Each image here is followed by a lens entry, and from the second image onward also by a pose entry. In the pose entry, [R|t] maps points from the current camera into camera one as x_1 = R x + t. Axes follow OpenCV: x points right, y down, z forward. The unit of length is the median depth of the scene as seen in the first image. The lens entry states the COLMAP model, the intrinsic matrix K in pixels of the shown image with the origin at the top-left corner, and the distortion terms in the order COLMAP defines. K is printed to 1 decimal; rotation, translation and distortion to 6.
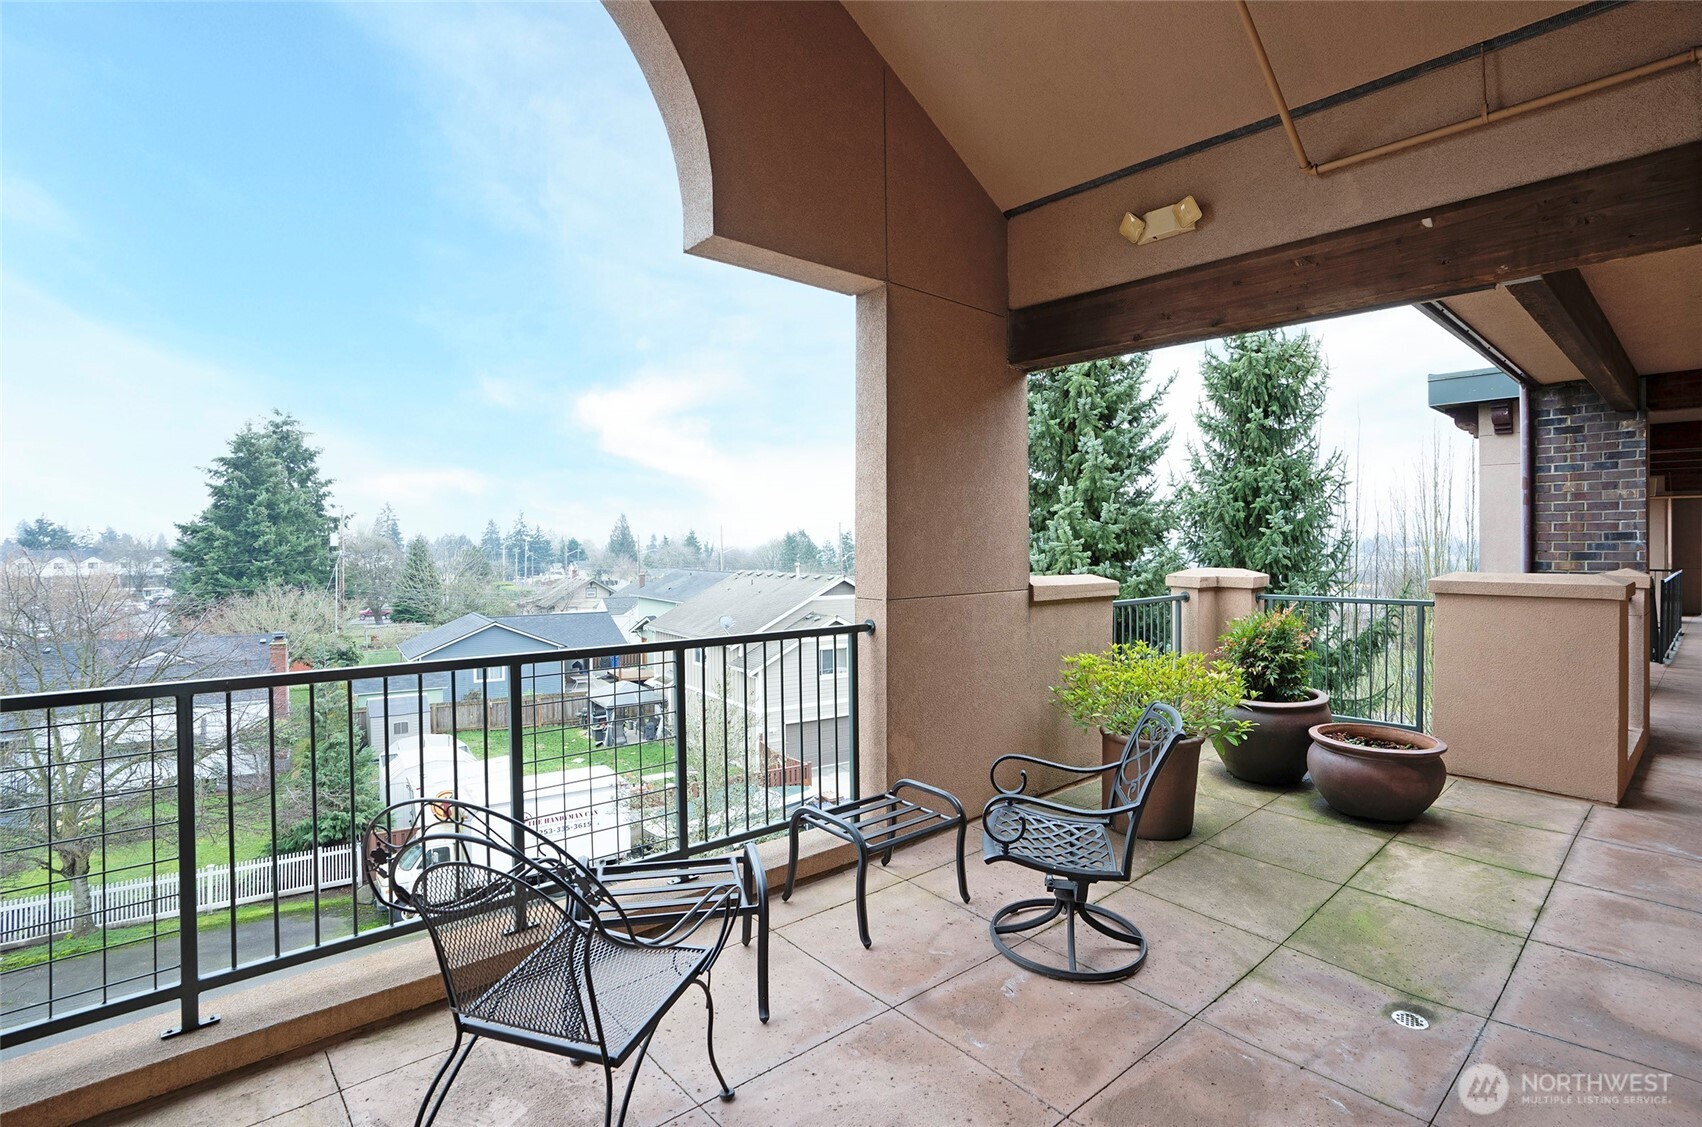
lens RADIAL K [[848.0, 0, 851.0], [0, 848.0, 563.5], [0, 0, 1]] dist [-0.000741, -0.000066]
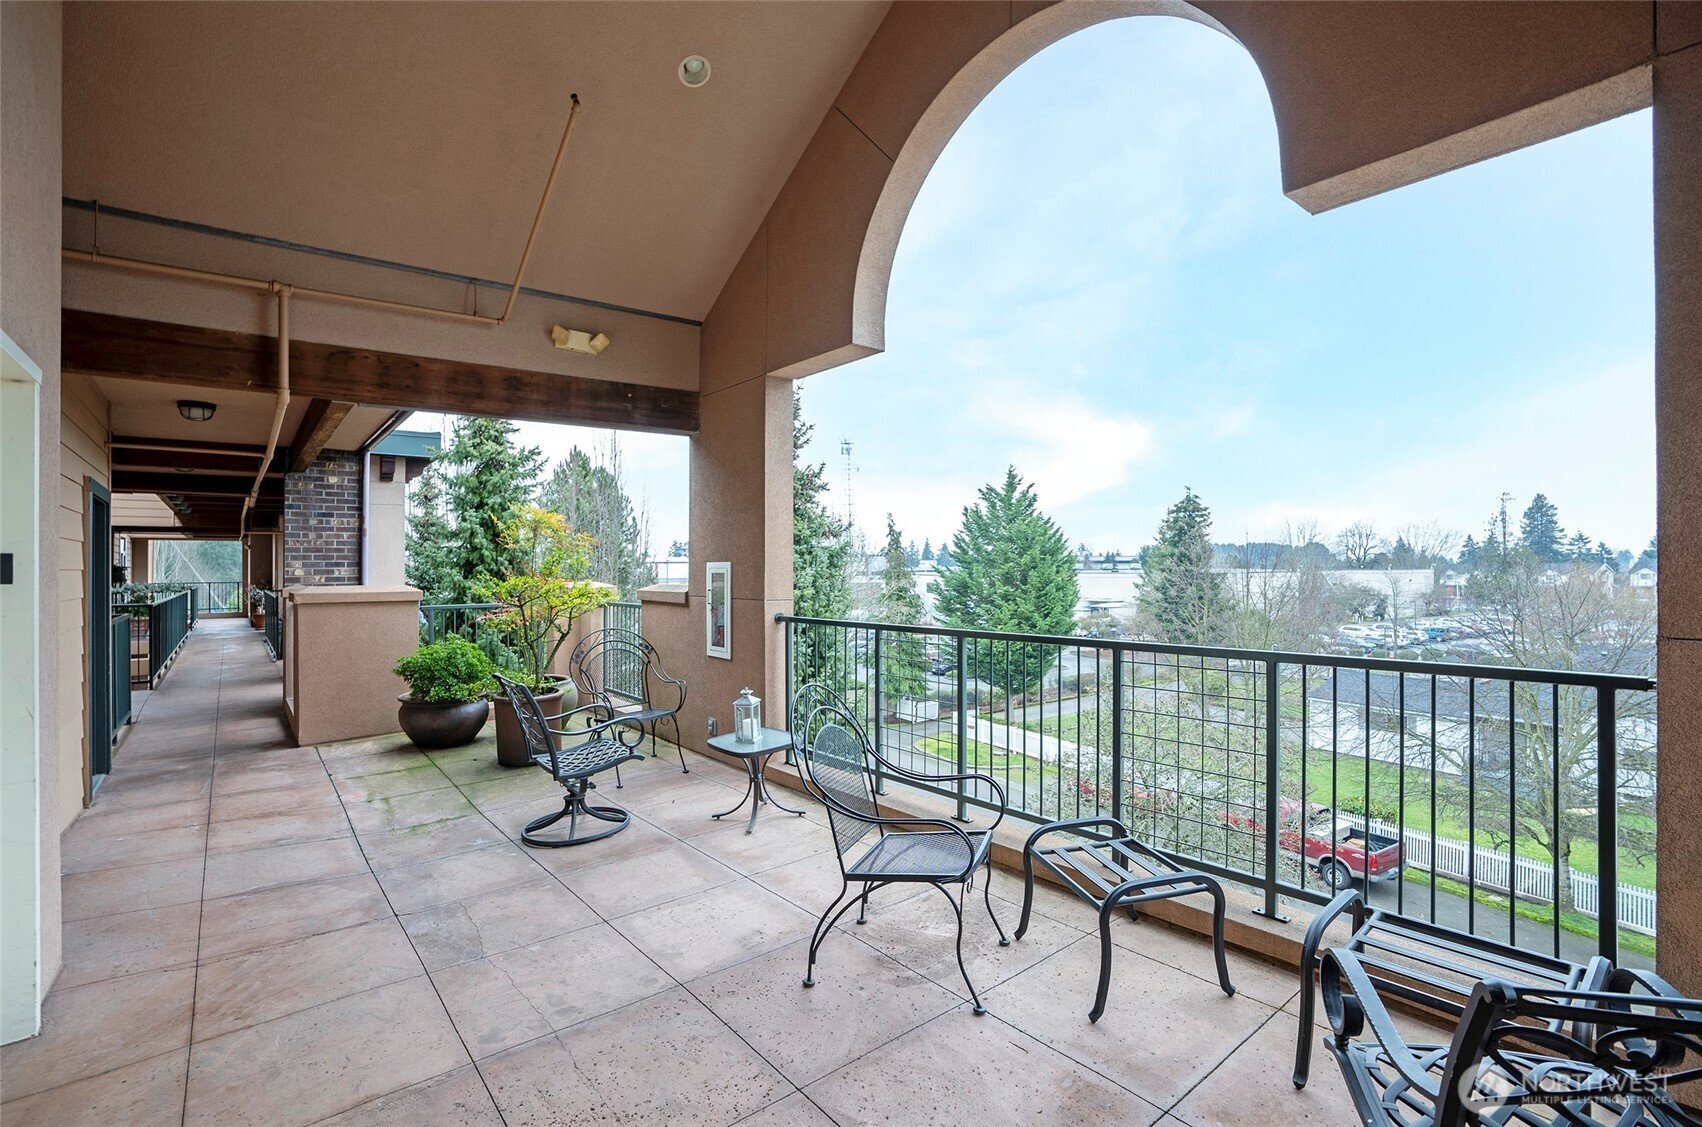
lens RADIAL K [[777.0, 0, 851.4], [0, 777.0, 552.9], [0, 0, 1]] dist [-0.000270, 0.000061]
pose [[-0.020107, -0.002762, -0.999794, 0.610274], [0.002117, 0.999994, -0.002805, -0.014277], [0.999796, -0.002173, -0.020101, 0.532371]]
